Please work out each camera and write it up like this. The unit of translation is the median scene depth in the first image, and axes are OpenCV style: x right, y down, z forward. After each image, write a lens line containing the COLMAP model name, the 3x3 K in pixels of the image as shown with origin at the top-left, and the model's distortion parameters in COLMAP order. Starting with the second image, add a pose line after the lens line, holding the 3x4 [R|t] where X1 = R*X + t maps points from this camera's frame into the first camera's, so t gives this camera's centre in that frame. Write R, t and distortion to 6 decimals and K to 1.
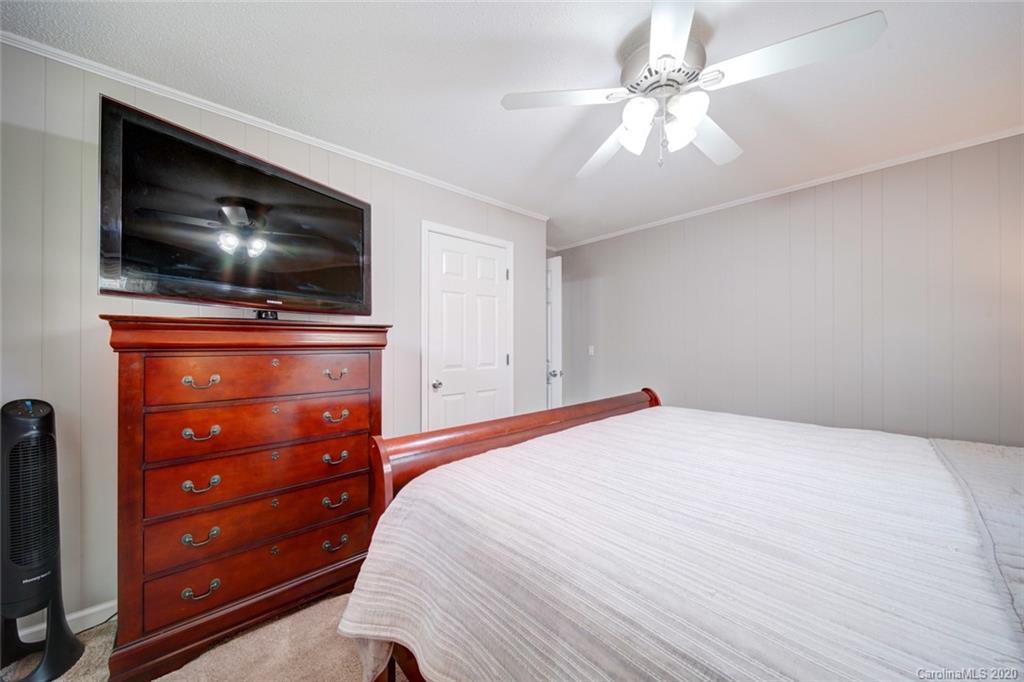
lens RADIAL K [[360.1, 0, 511.2], [0, 360.1, 338.6], [0, 0, 1]] dist [0.001404, -0.001637]
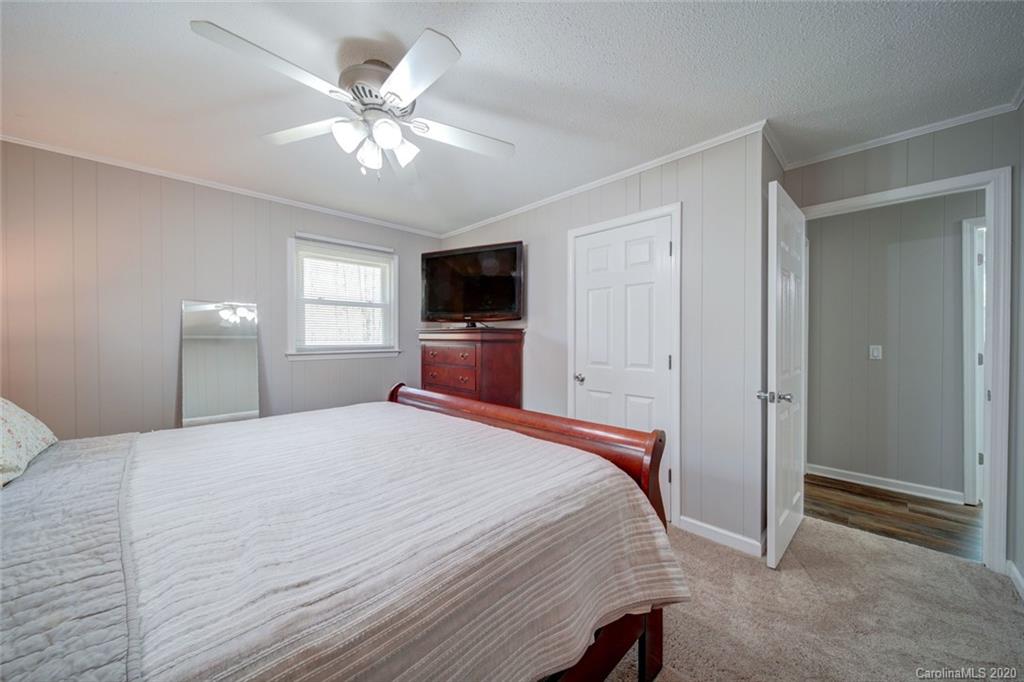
lens RADIAL K [[360.1, 0, 503.9], [0, 360.1, 342.0], [0, 0, 1]] dist [0.001404, -0.001637]
pose [[0.024104, 0.018268, -0.999543, 0.842170], [0.005485, 0.999816, 0.018406, -0.001206], [0.999694, -0.005926, 0.023999, 0.726296]]
